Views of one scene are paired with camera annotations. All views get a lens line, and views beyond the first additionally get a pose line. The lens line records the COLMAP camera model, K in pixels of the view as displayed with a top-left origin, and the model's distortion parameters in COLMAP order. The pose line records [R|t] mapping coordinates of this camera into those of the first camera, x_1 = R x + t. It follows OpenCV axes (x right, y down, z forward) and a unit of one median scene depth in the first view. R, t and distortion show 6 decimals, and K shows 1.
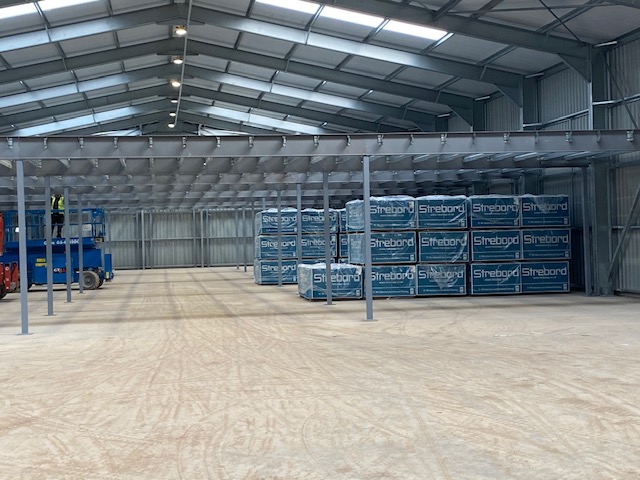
lens RADIAL K [[1128.2, 0, 320.0], [0, 1128.2, 240.0], [0, 0, 1]] dist [-1.597372, 3.149568]
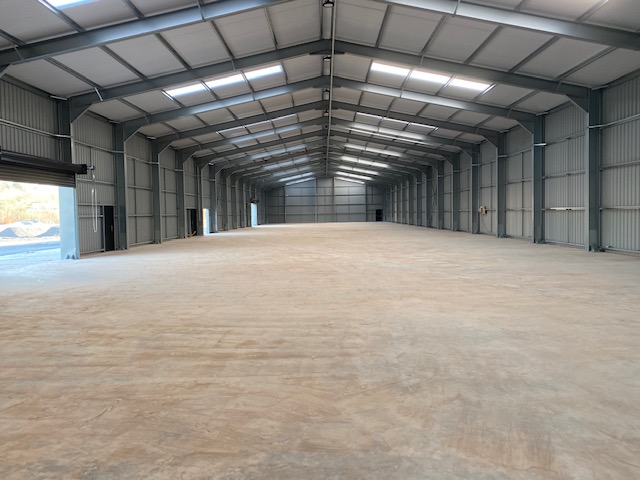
lens RADIAL K [[490.6, 0, 320.0], [0, 490.6, 240.0], [0, 0, 1]] dist [0.005028, 0.002601]
pose [[0.989294, 0.048651, -0.137590, -0.022780], [-0.039804, 0.997003, 0.066336, 0.001457], [0.140405, -0.060149, 0.988265, 0.172667]]
